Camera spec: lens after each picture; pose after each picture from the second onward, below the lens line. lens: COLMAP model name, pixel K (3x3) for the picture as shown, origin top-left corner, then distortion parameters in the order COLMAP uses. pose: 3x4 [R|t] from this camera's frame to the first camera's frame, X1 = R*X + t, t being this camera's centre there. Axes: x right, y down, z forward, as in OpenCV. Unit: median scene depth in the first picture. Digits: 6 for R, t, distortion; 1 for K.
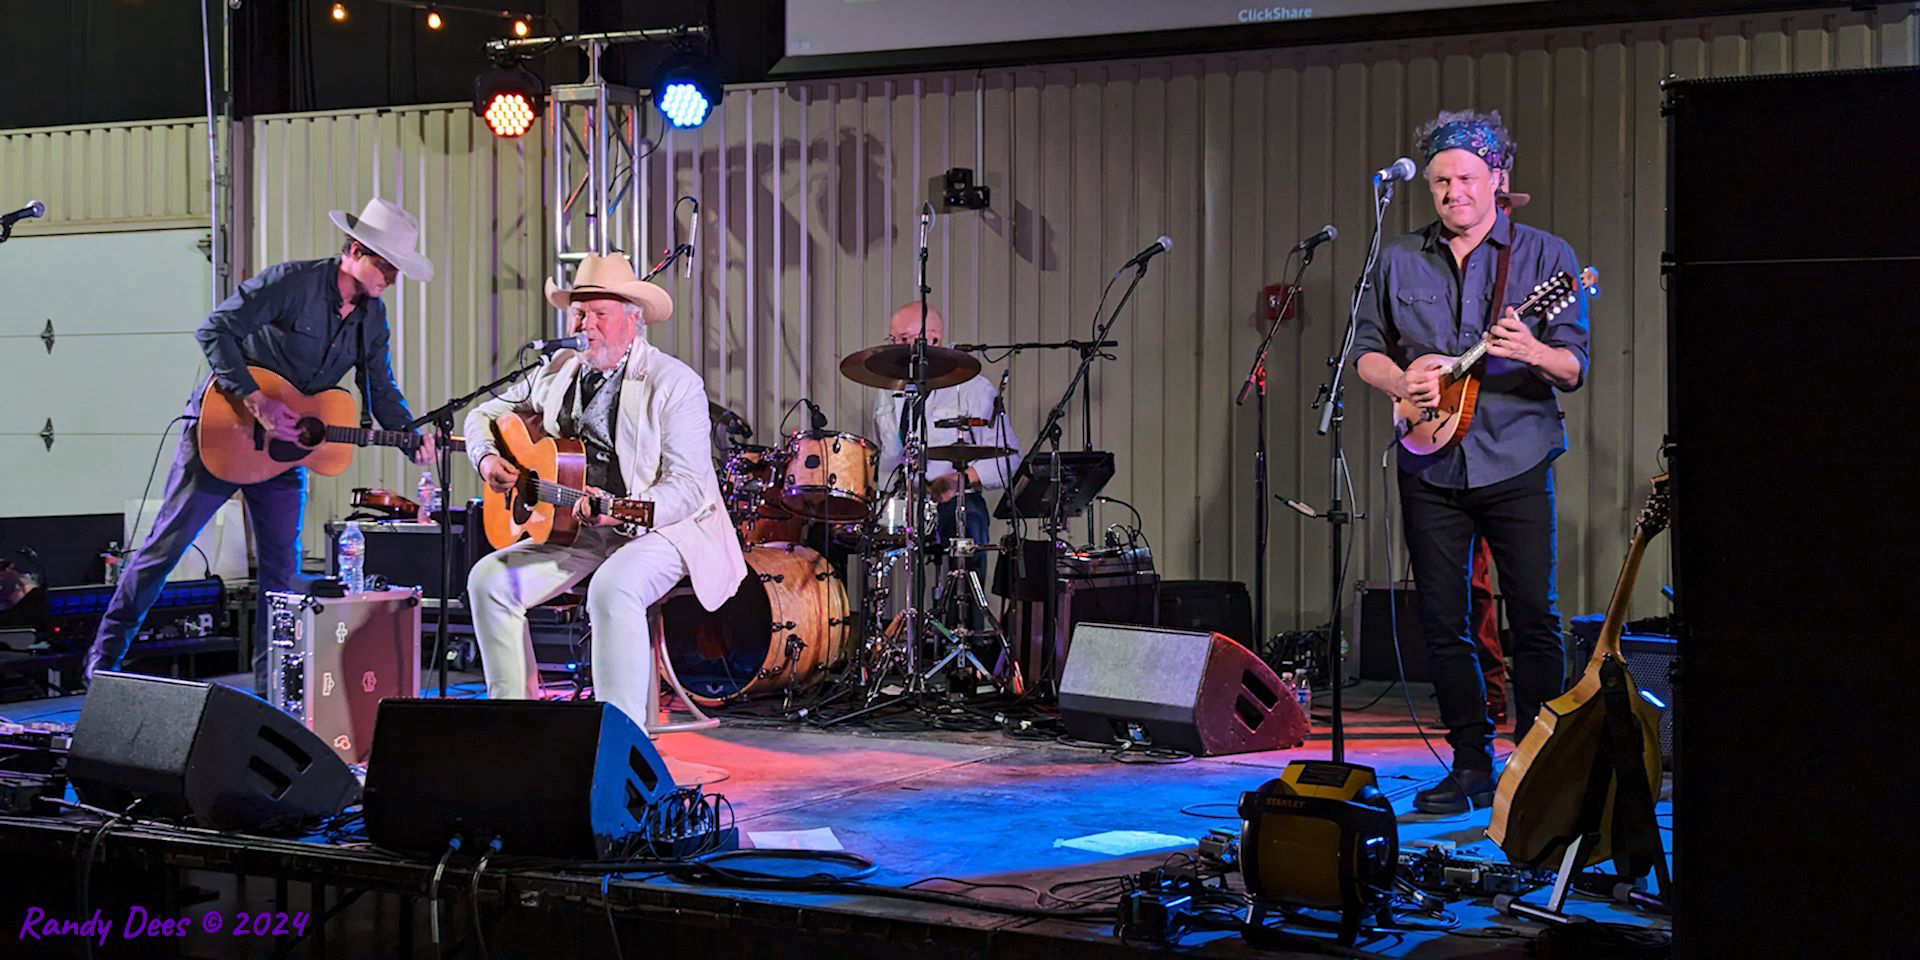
lens RADIAL K [[2650.9, 0, 924.2], [0, 2650.9, 440.8], [0, 0, 1]] dist [0.161790, -0.049221]
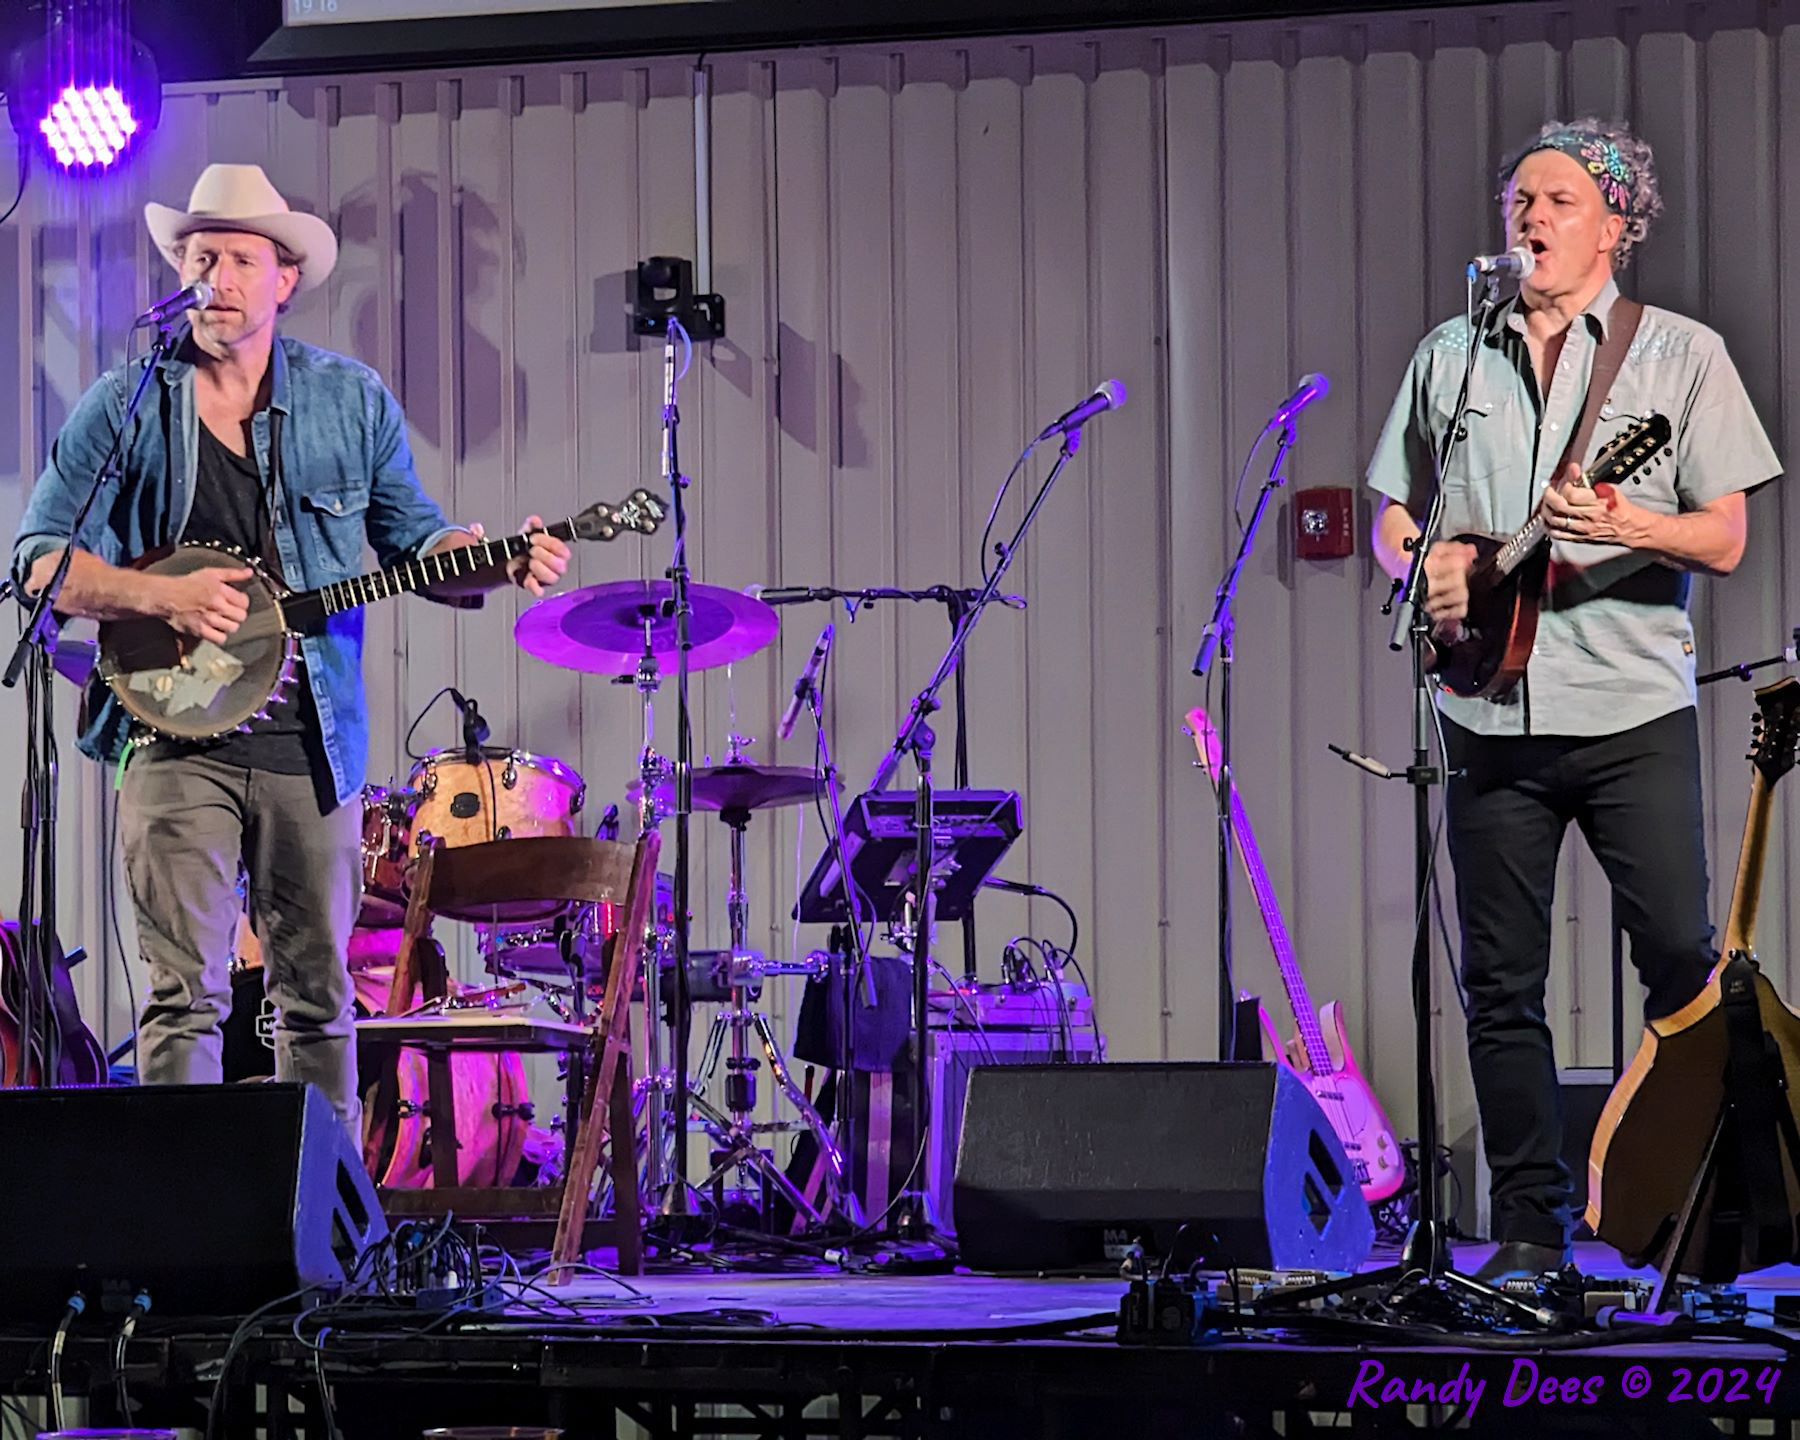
lens RADIAL K [[8183.6, 0, 900.0], [0, 8183.6, 720.0], [0, 0, 1]] dist [-0.037189, 6.591925]
pose [[0.996525, -0.008717, 0.082838, -0.085907], [0.012476, 0.998910, -0.044969, 0.062098], [-0.082356, 0.045846, 0.995548, -0.611150]]
